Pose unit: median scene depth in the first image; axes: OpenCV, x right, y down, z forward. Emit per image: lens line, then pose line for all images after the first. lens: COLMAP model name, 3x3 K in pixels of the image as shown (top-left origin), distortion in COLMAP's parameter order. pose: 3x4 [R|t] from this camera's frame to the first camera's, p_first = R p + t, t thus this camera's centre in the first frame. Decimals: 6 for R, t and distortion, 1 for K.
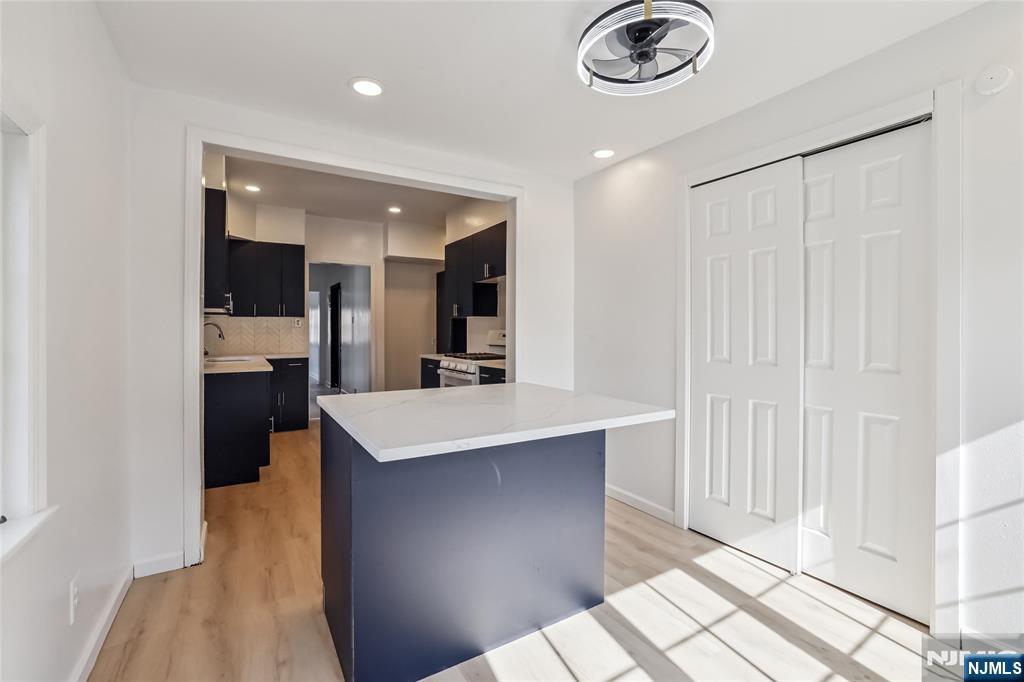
lens RADIAL K [[447.0, 0, 514.1], [0, 447.0, 334.8], [0, 0, 1]] dist [-0.002576, -0.000084]
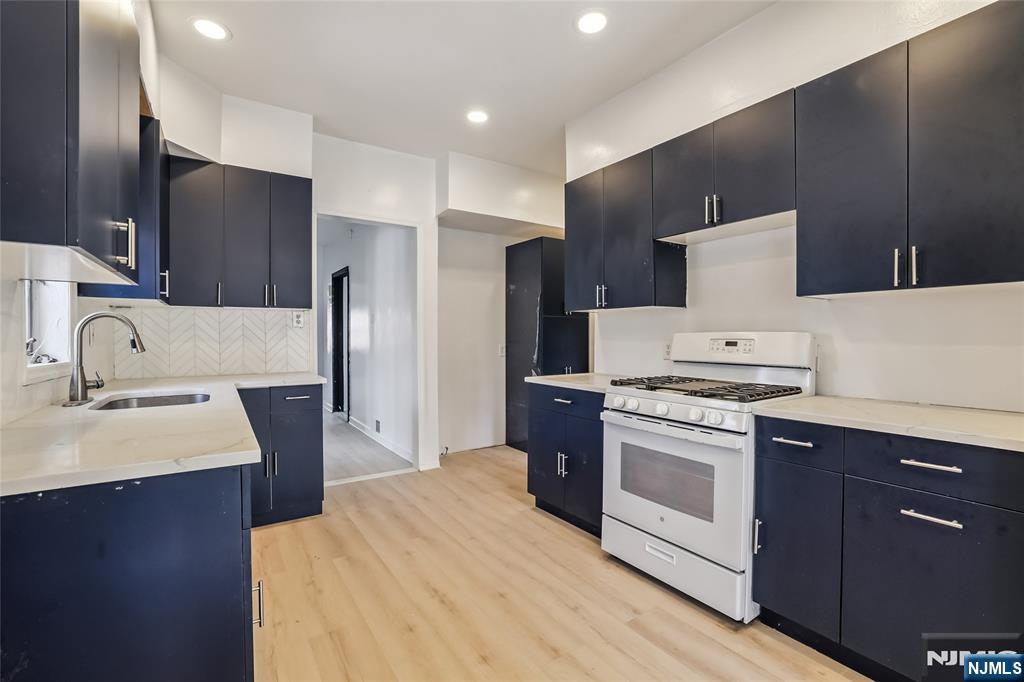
lens RADIAL K [[450.5, 0, 512.0], [0, 450.5, 341.0], [0, 0, 1]] dist [-0.000241, 0.000118]
pose [[0.999520, -0.000328, 0.030963, -0.237670], [0.000186, 0.999989, 0.004594, -0.001846], [-0.030964, -0.004586, 0.999510, 0.432038]]
